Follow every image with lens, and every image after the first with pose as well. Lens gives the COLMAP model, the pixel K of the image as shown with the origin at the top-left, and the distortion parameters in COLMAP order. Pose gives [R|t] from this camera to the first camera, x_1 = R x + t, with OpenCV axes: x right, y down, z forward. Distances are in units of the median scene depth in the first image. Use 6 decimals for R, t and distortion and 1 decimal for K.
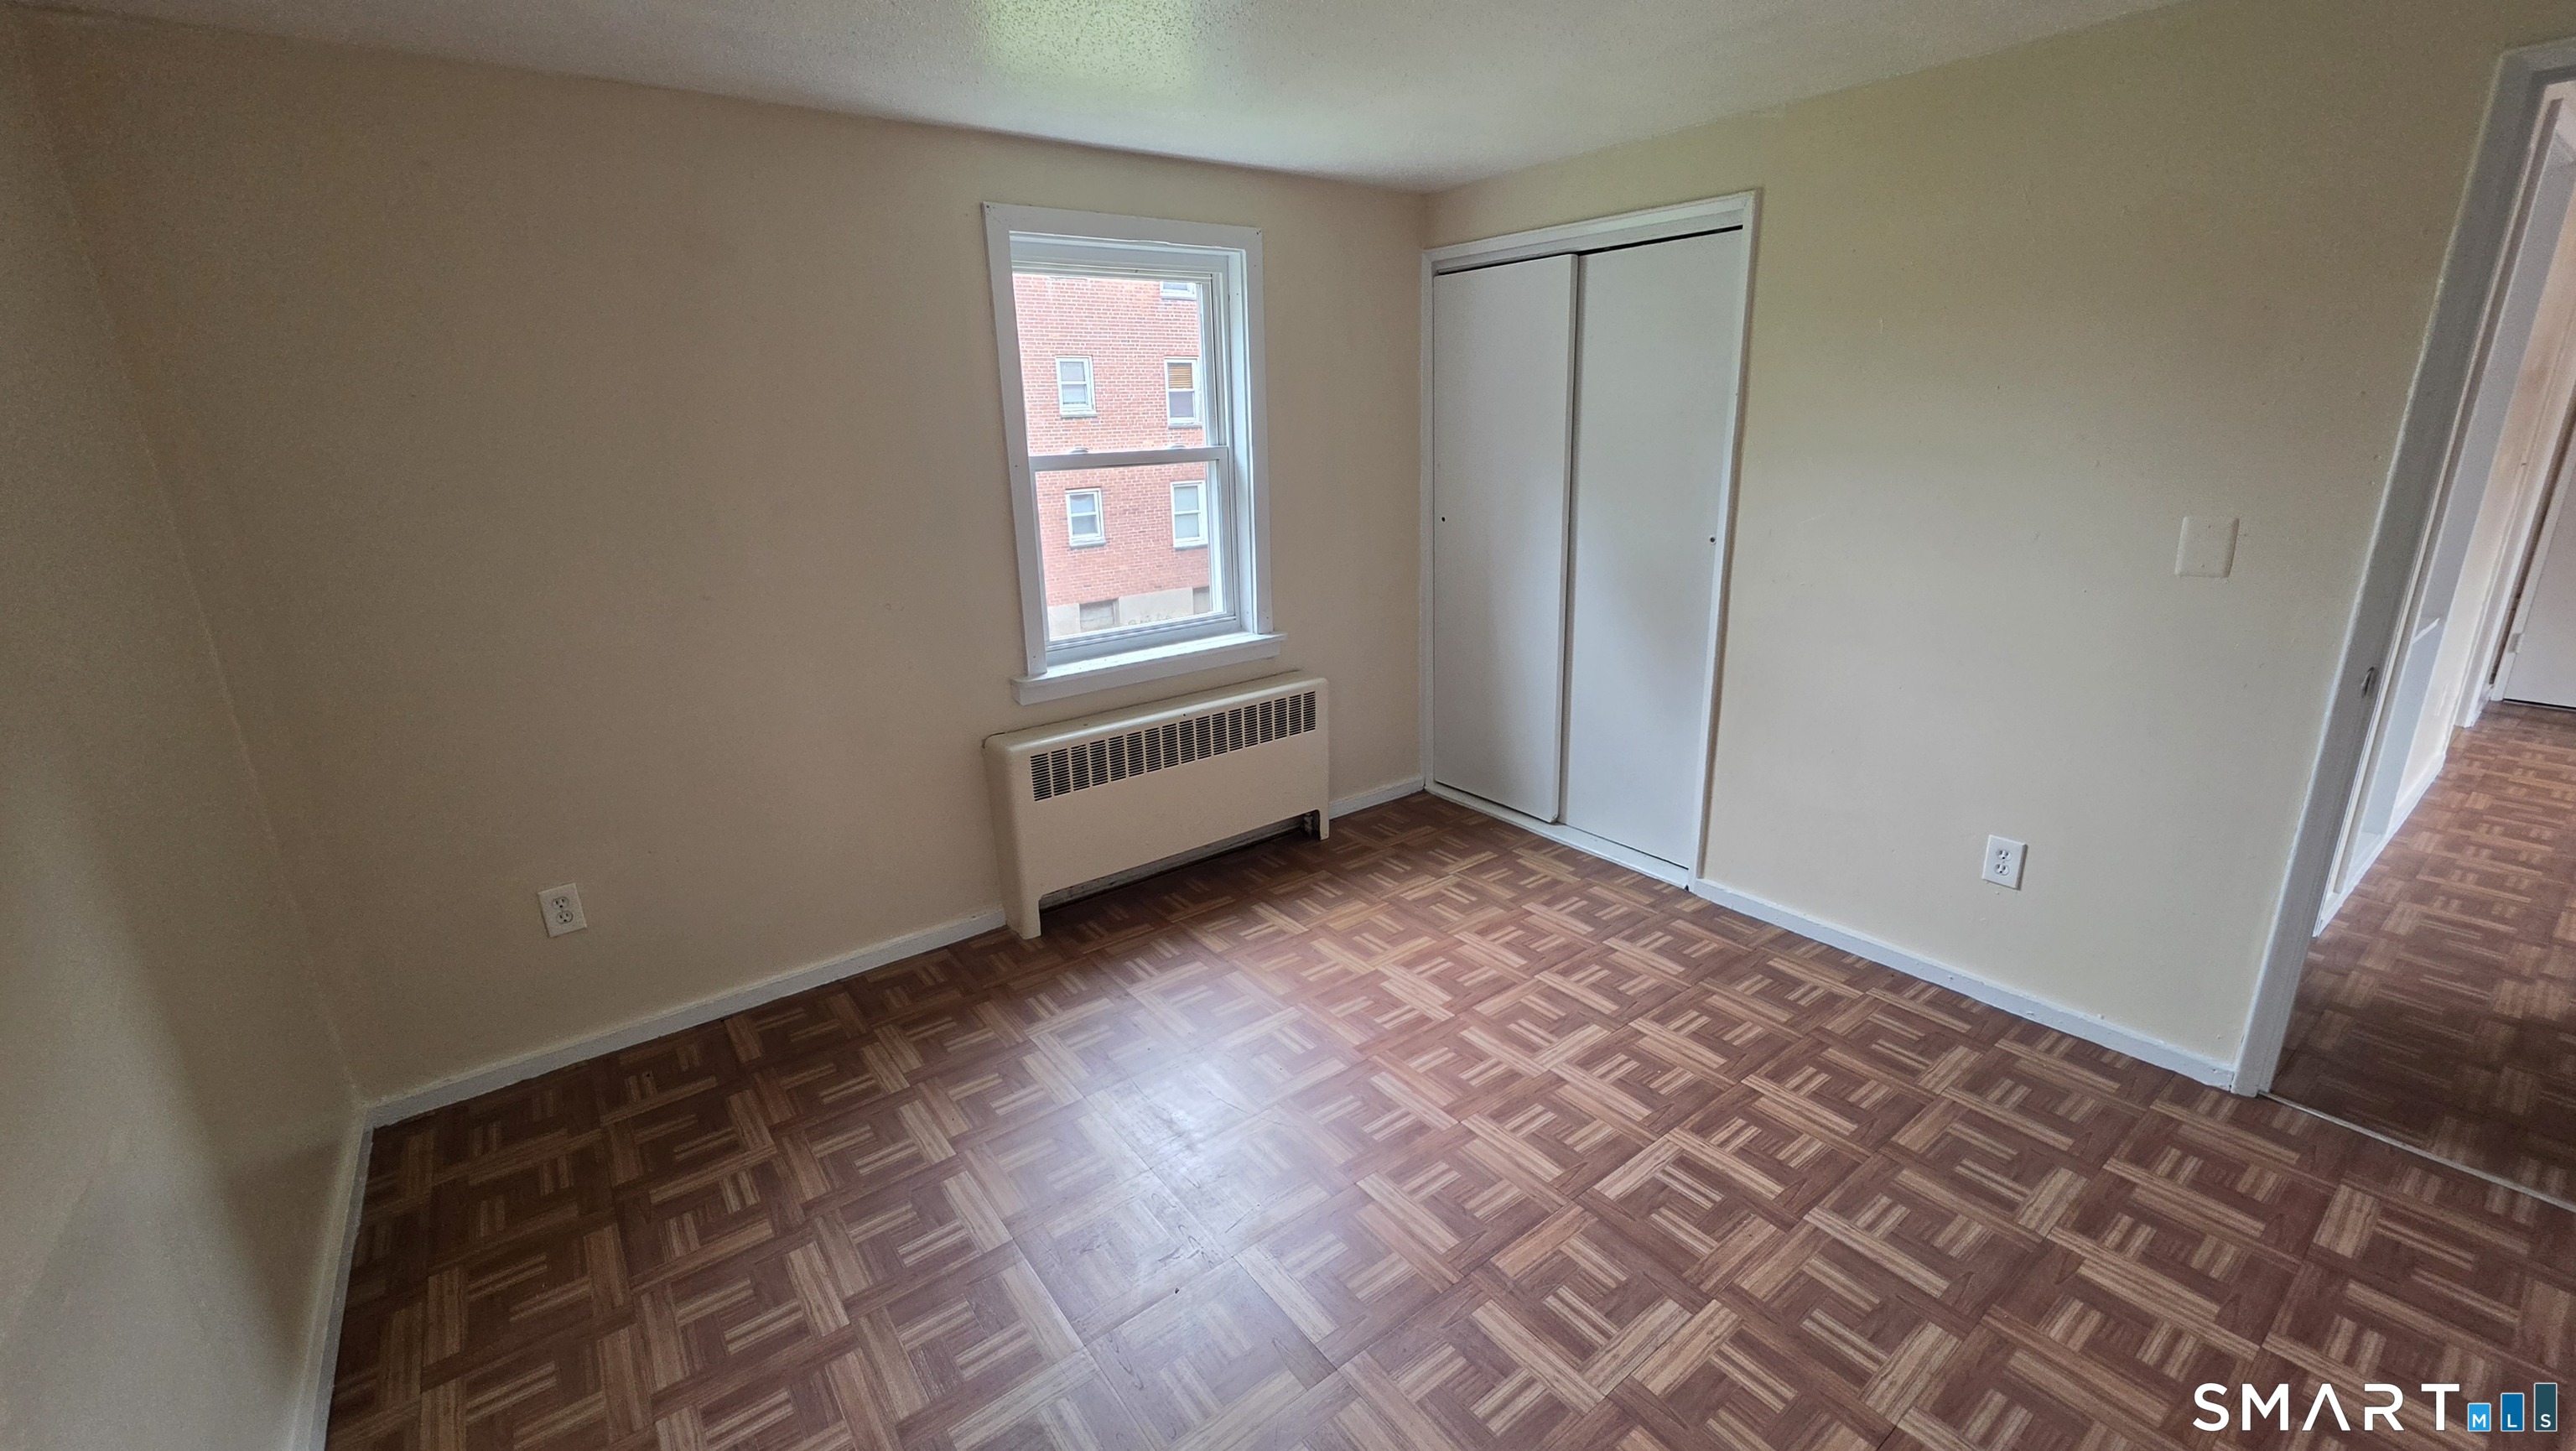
lens RADIAL K [[1027.6, 0, 1287.8], [0, 1027.6, 712.4], [0, 0, 1]] dist [-0.000204, 0.000223]
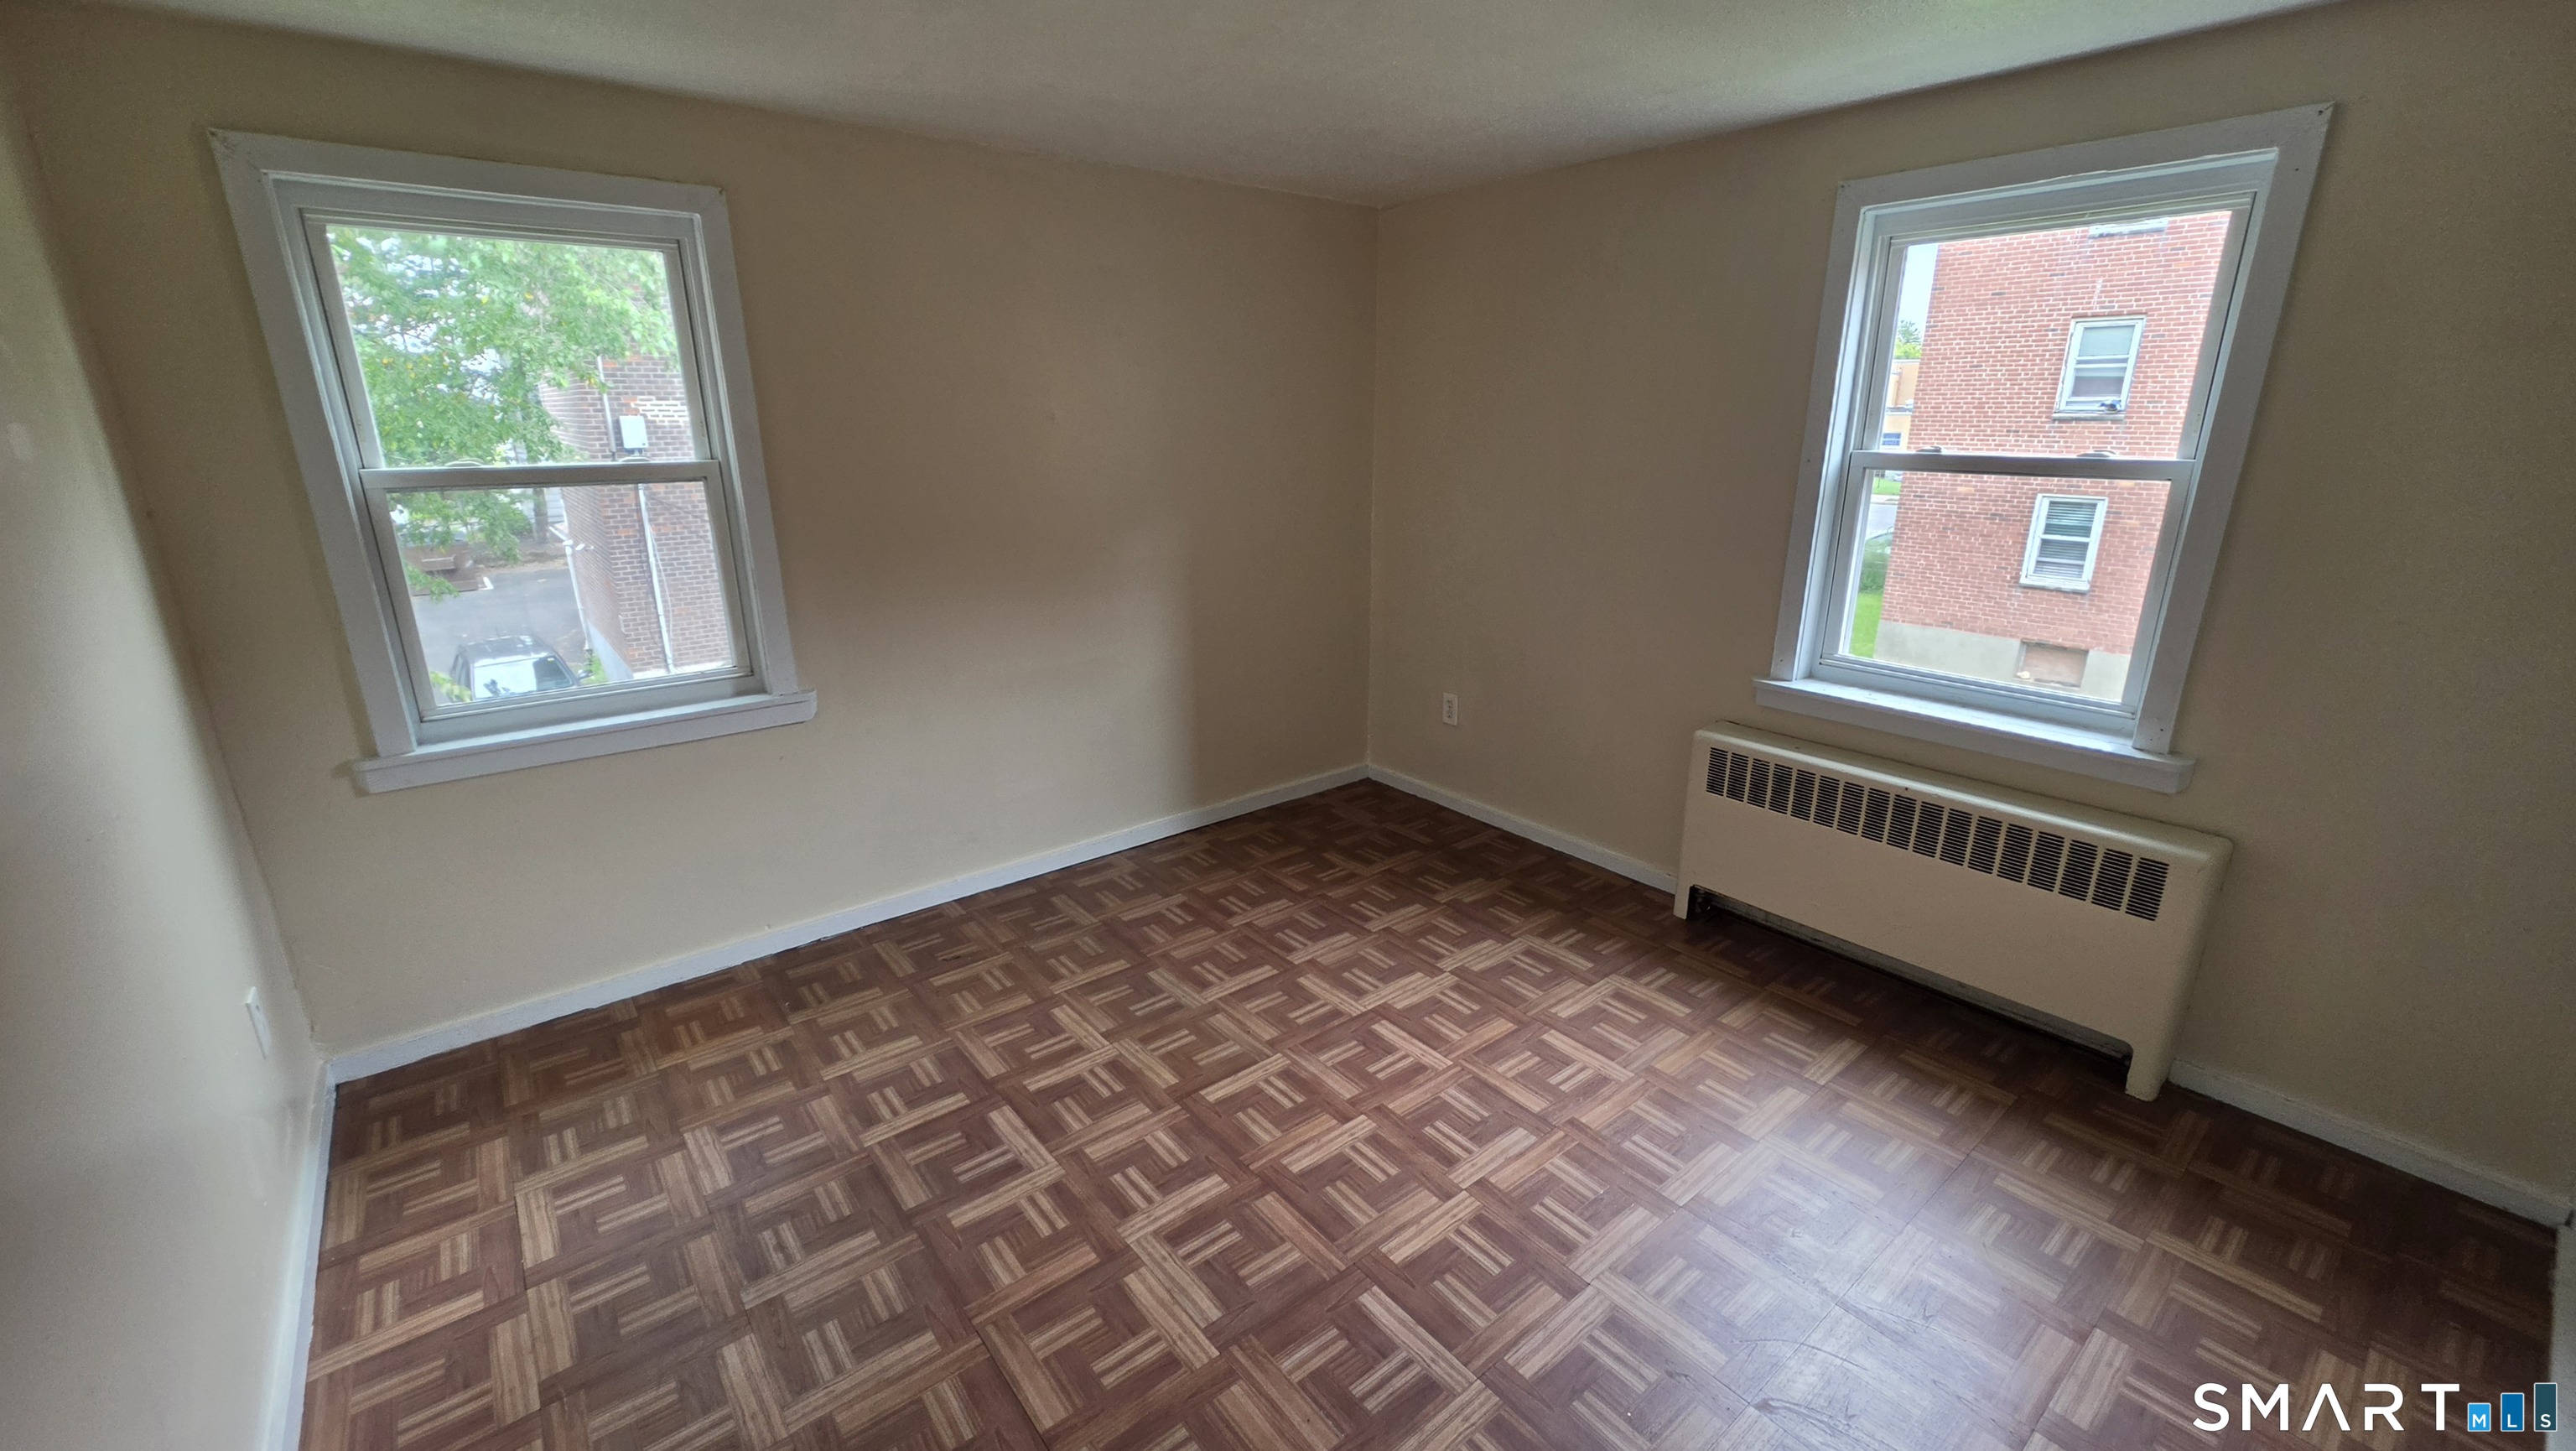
lens RADIAL K [[1027.6, 0, 1287.8], [0, 1027.6, 712.4], [0, 0, 1]] dist [-0.000204, 0.000223]
pose [[0.037317, 0.308120, -0.950615, 0.820900], [-0.275069, 0.917697, 0.286652, -0.195990], [0.960700, 0.250788, 0.119000, 0.569140]]
